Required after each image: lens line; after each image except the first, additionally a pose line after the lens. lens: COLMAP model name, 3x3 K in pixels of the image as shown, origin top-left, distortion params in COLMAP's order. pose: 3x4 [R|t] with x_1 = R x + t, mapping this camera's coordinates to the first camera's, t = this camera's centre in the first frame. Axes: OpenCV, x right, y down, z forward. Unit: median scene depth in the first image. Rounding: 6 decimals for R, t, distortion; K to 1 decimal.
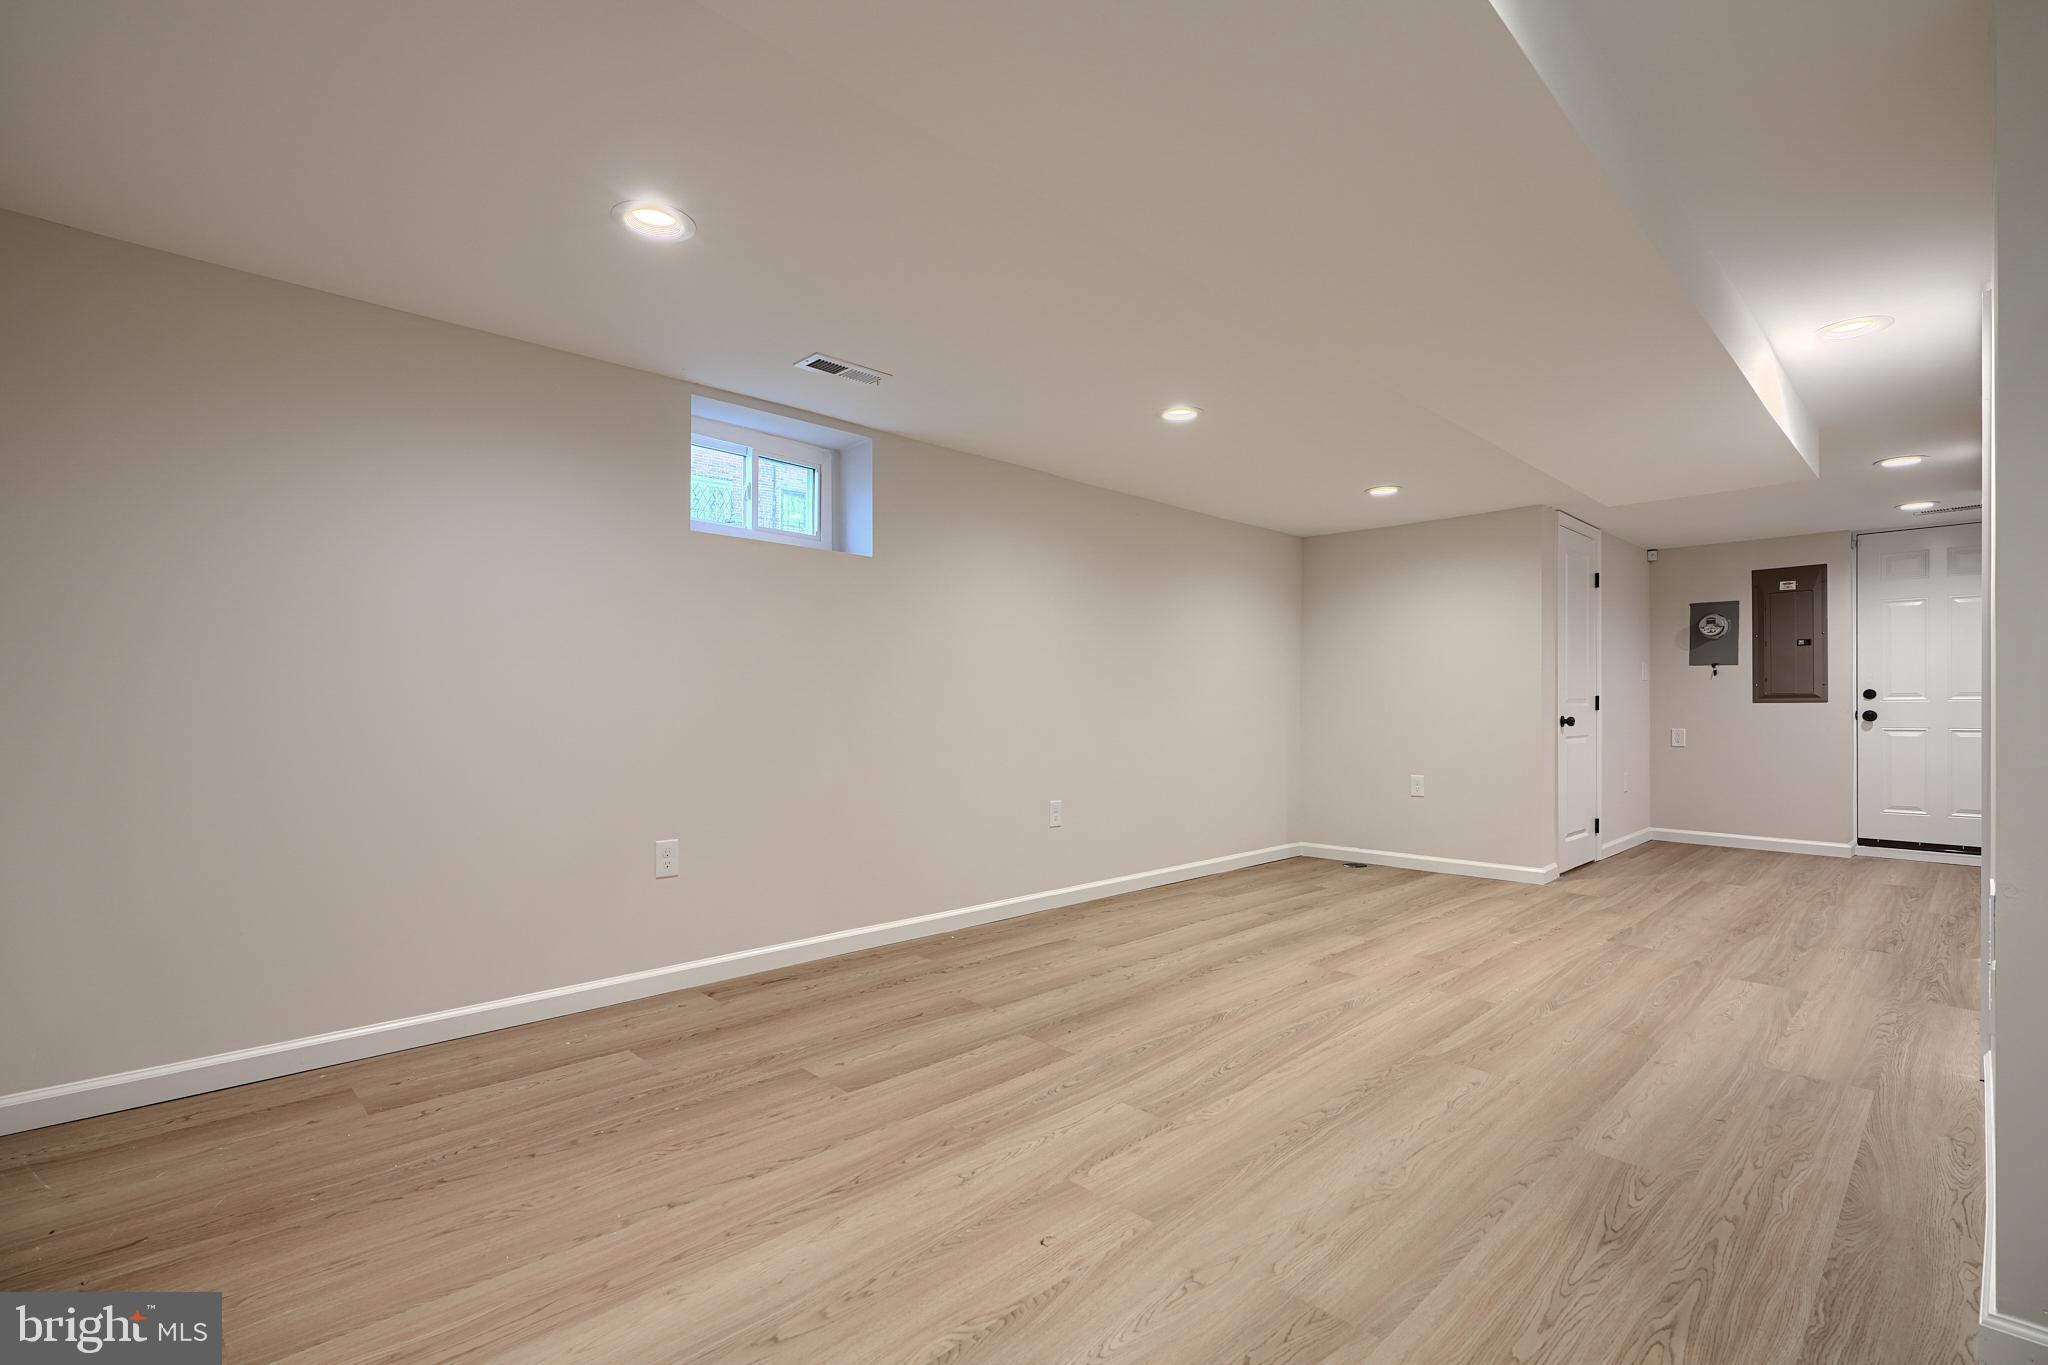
lens RADIAL K [[937.5, 0, 1031.0], [0, 937.5, 706.2], [0, 0, 1]] dist [0.001883, -0.000315]
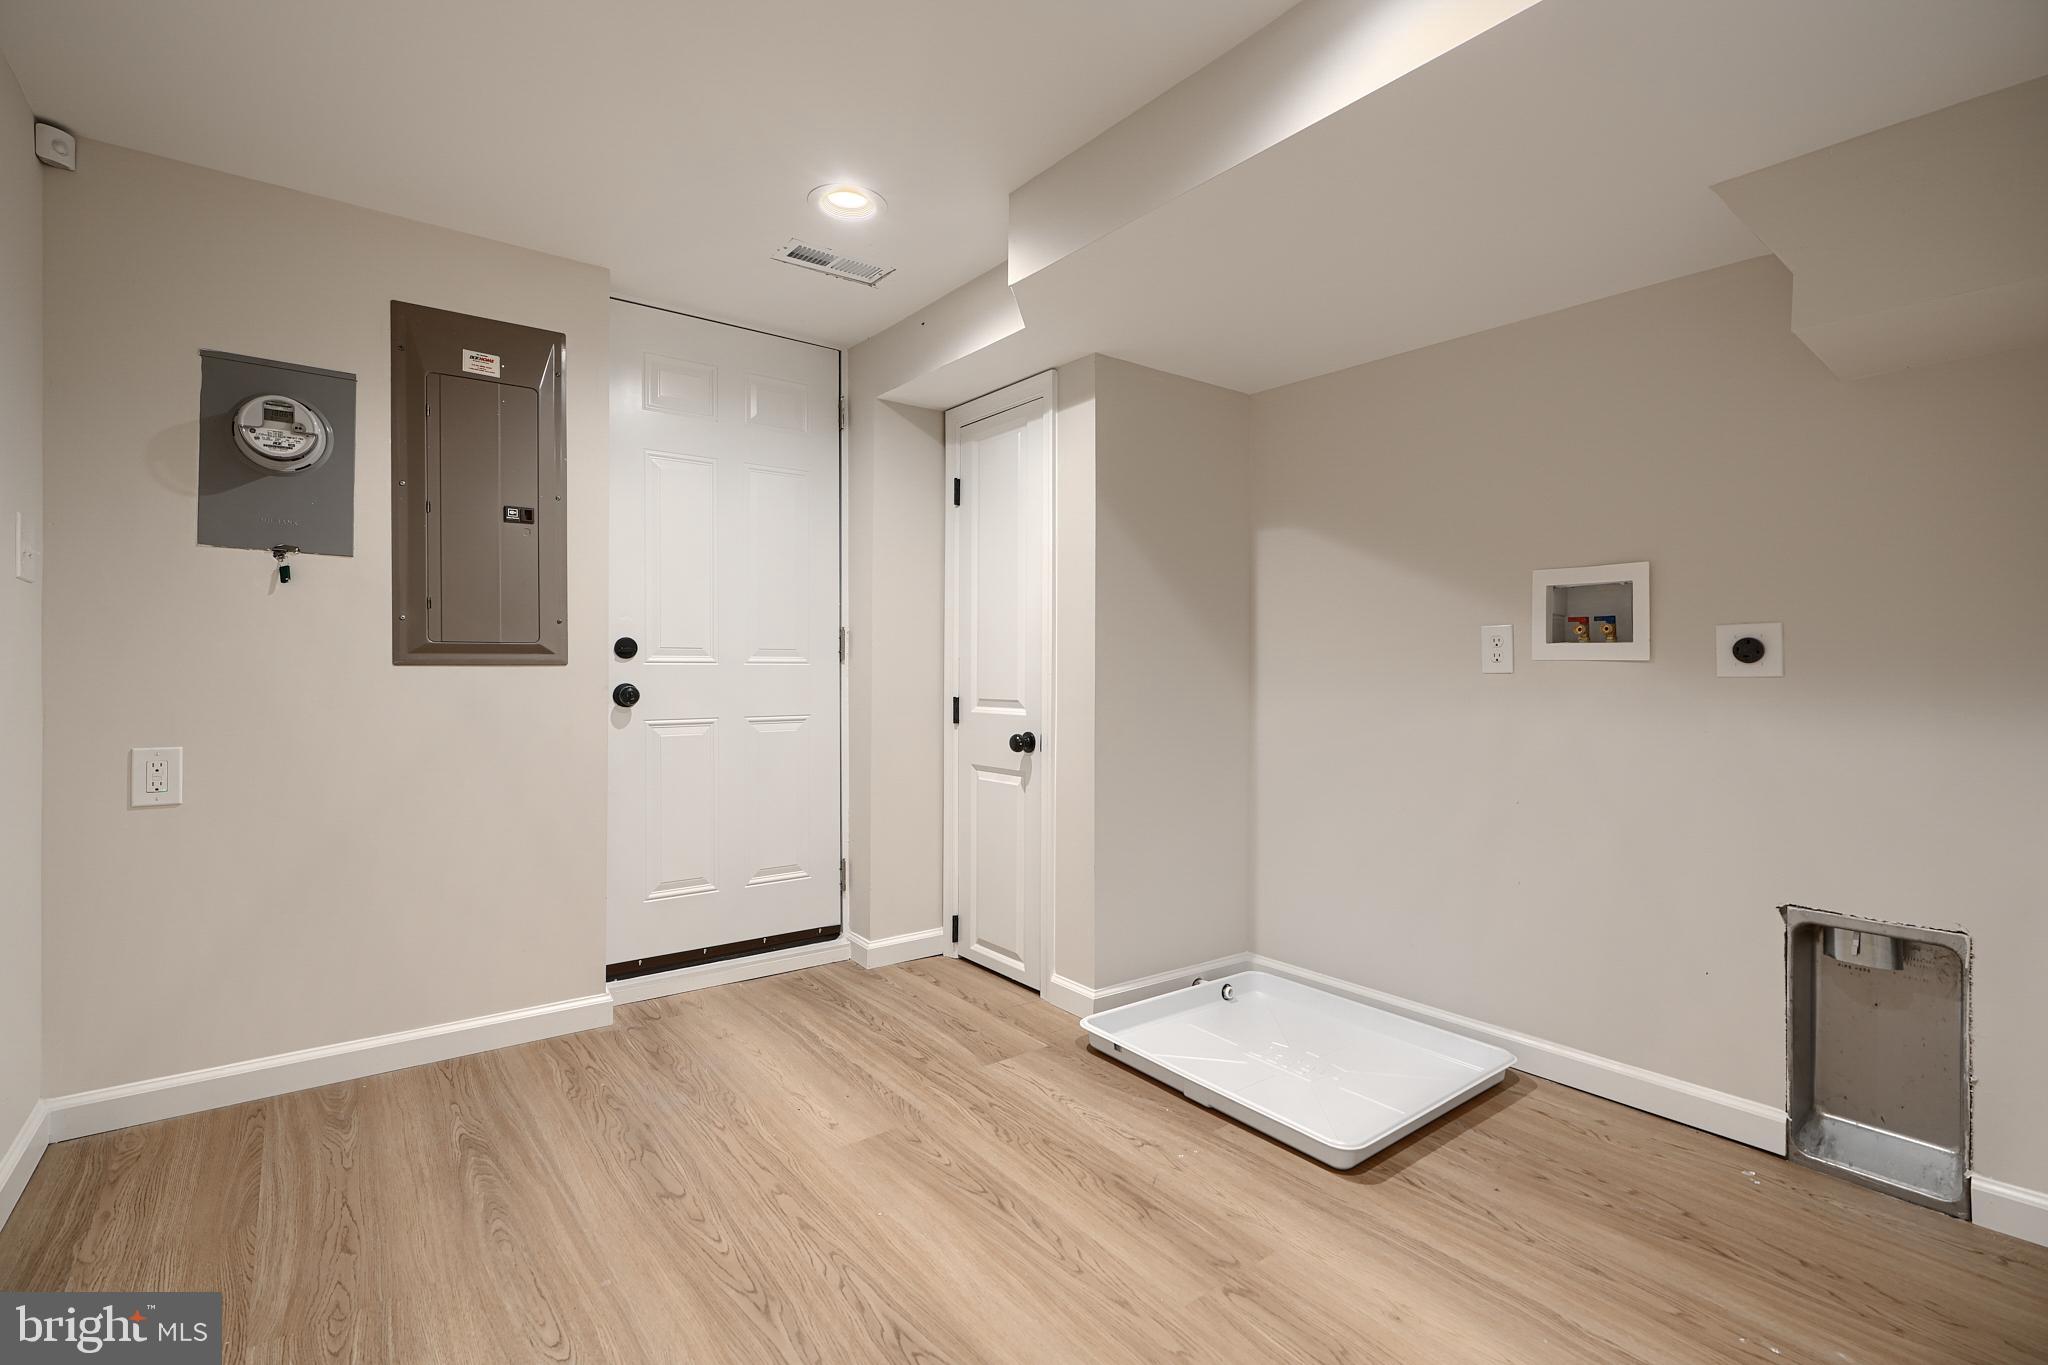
lens RADIAL K [[921.9, 0, 1025.2], [0, 921.9, 670.2], [0, 0, 1]] dist [-0.000145, -0.000102]
pose [[0.120387, 0.000534, 0.992727, 0.863677], [-0.005607, 0.999984, 0.000142, -0.005922], [-0.992711, -0.005584, 0.120388, 1.385986]]
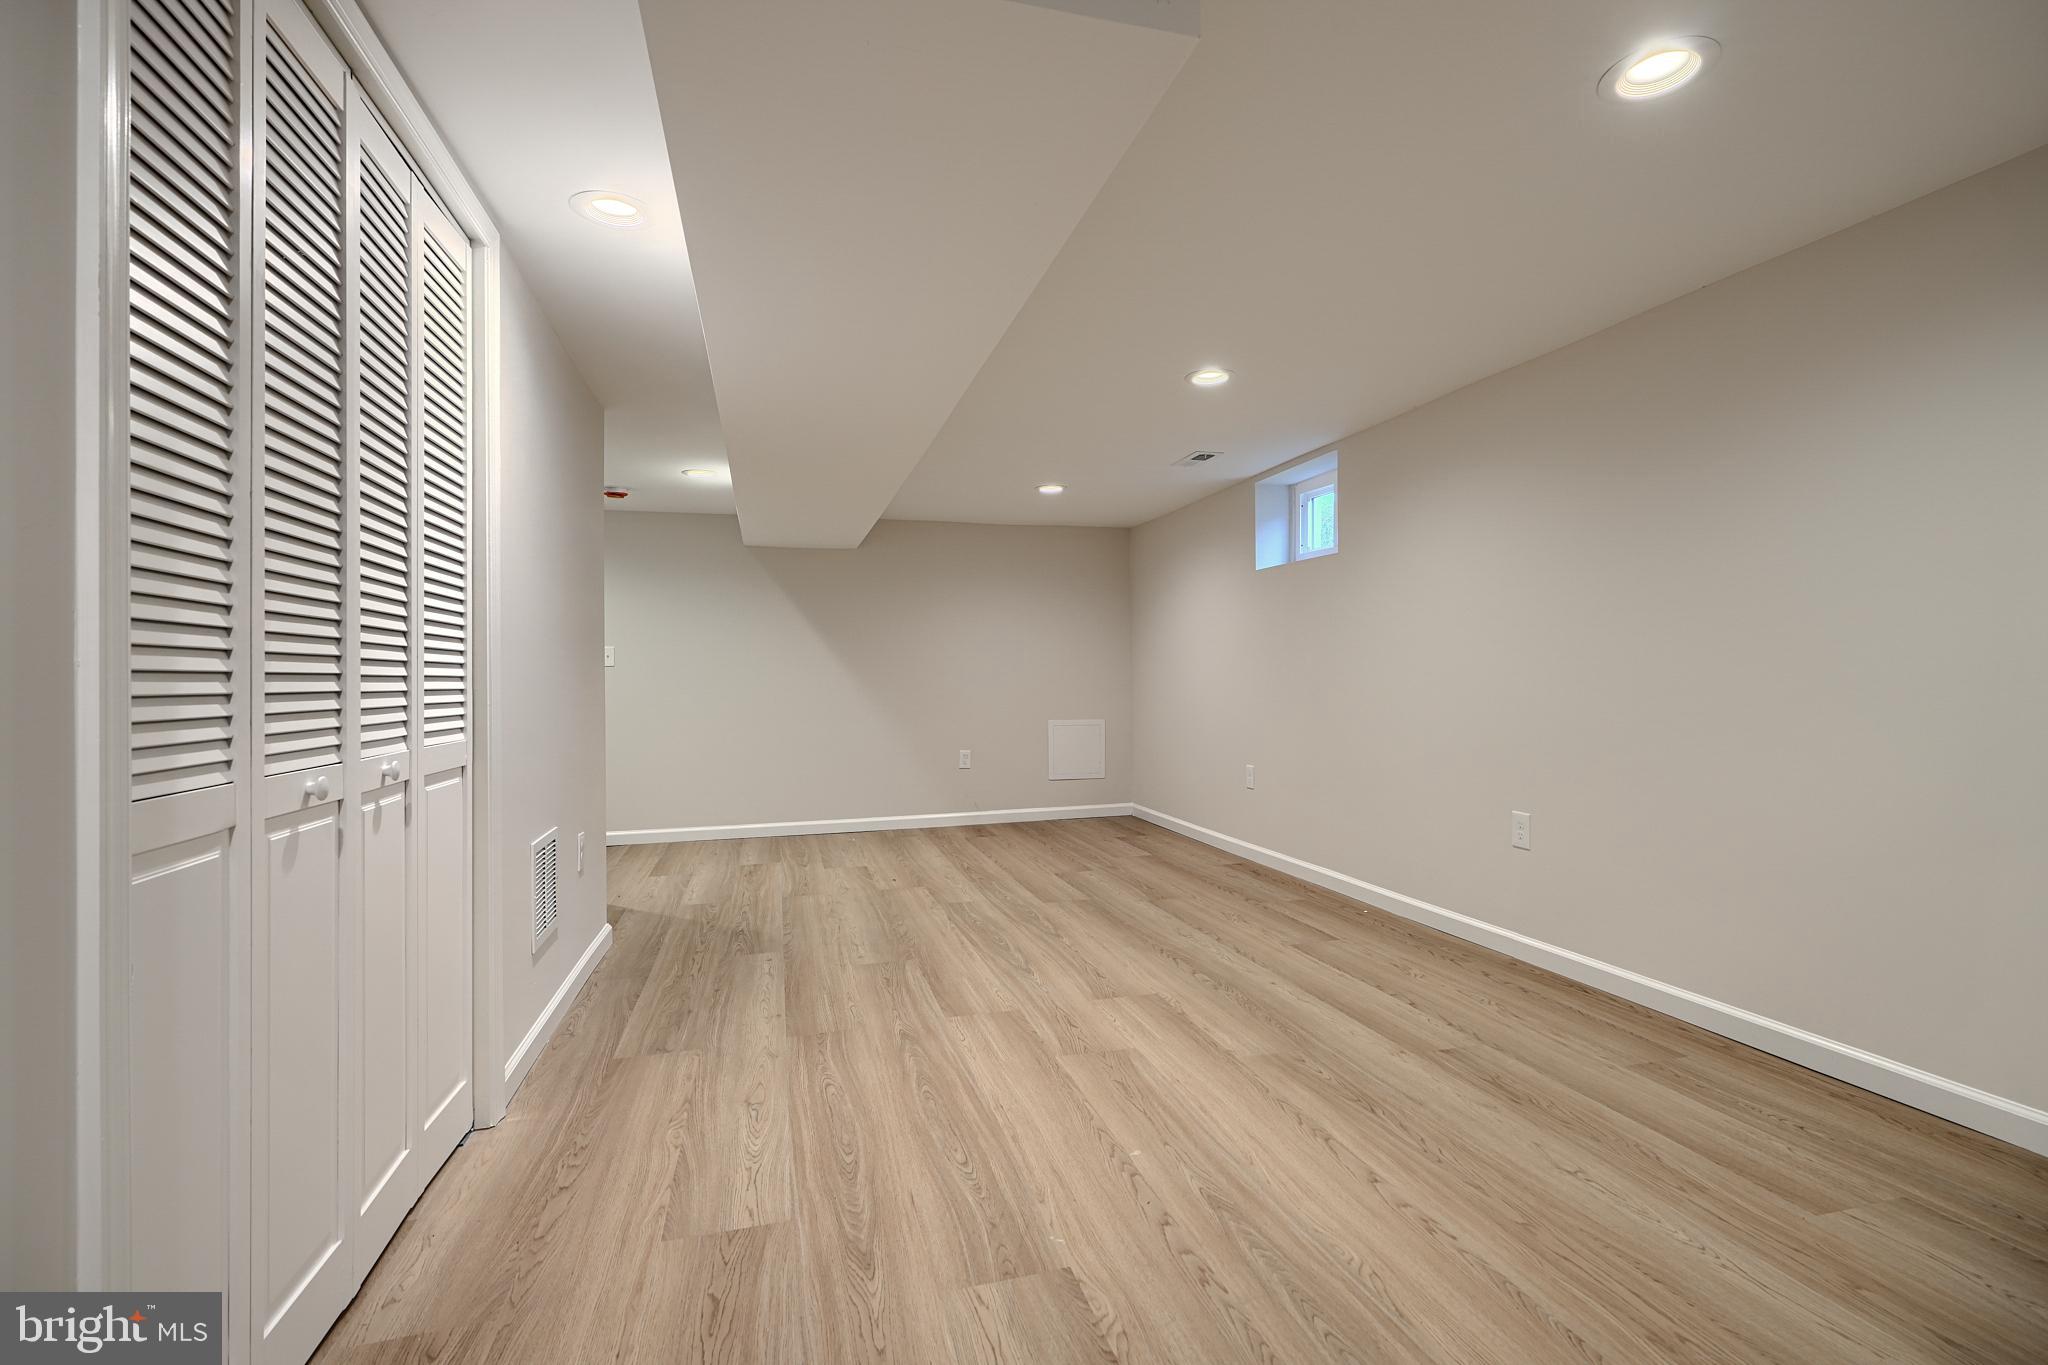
lens RADIAL K [[921.9, 0, 1025.2], [0, 921.9, 670.2], [0, 0, 1]] dist [-0.000145, -0.000102]
pose [[-0.488094, -0.004700, -0.872778, 1.173494], [0.010702, 0.999878, -0.011370, -0.006744], [0.872725, -0.014890, -0.487985, 1.424865]]
